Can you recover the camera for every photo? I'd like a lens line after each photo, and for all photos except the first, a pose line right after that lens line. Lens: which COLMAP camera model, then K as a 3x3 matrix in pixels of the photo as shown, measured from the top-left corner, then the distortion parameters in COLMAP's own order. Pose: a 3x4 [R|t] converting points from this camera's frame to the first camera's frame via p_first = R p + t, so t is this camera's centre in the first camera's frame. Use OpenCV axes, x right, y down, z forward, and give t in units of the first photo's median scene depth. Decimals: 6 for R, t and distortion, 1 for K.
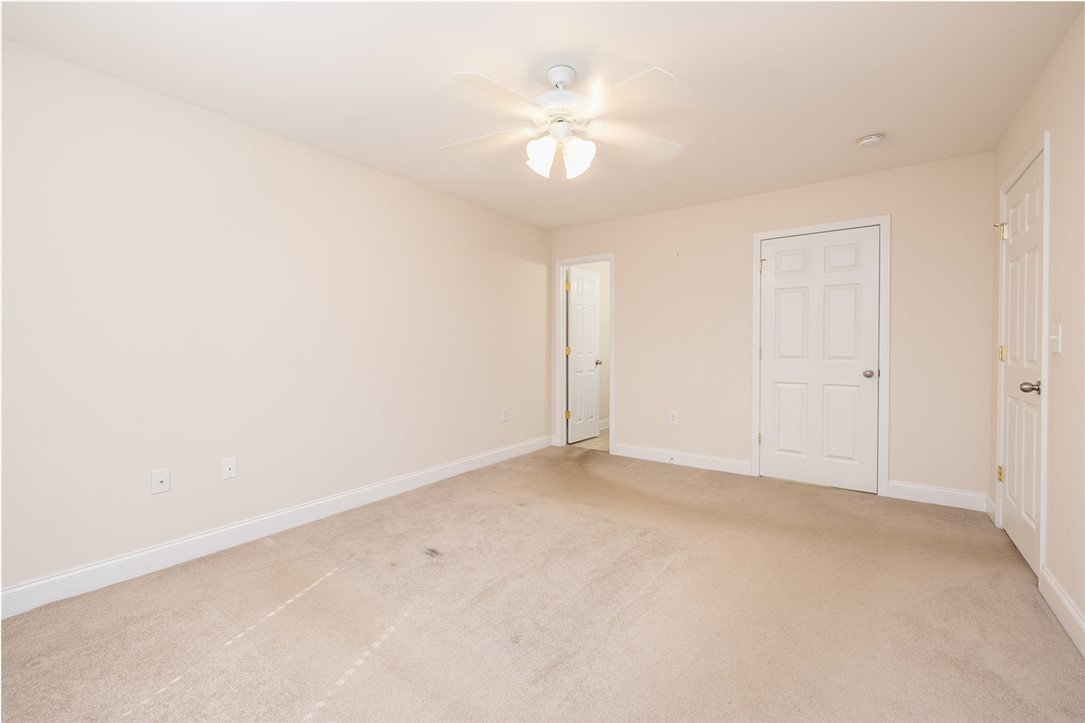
lens RADIAL K [[459.1, 0, 540.5], [0, 459.1, 352.5], [0, 0, 1]] dist [-0.000309, -0.000077]
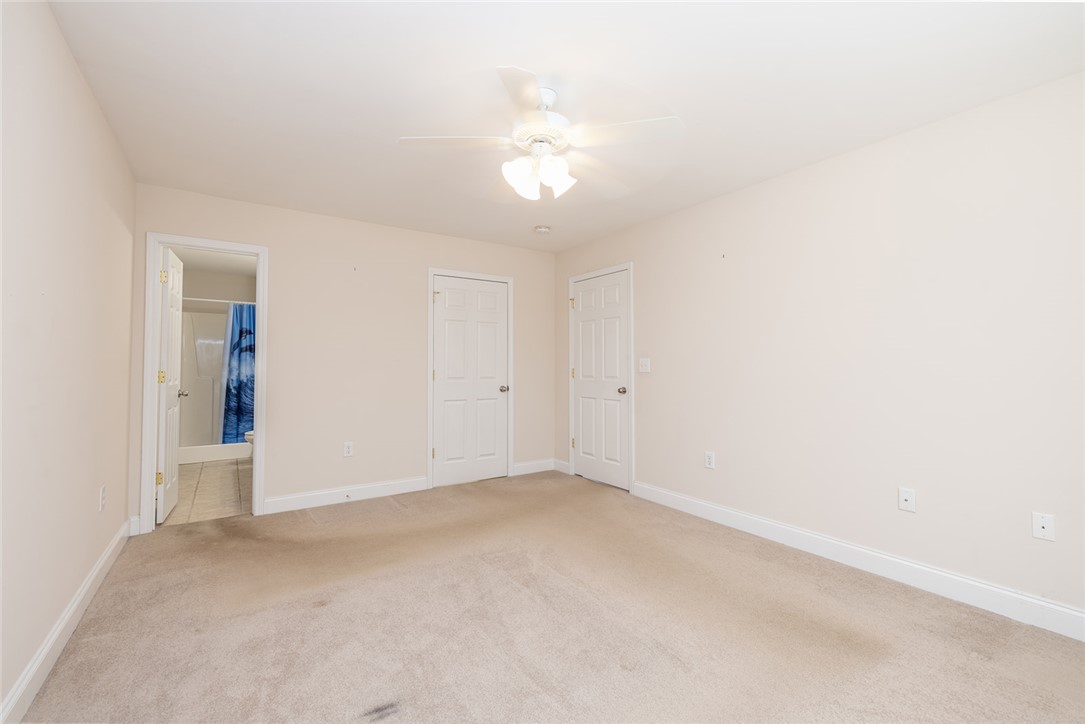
lens RADIAL K [[458.7, 0, 545.5], [0, 458.7, 358.0], [0, 0, 1]] dist [0.001335, 0.000284]
pose [[0.334585, 0.020271, 0.942147, -0.555073], [0.014980, 0.999528, -0.026826, -0.008295], [-0.942246, 0.023089, 0.334124, 0.434673]]
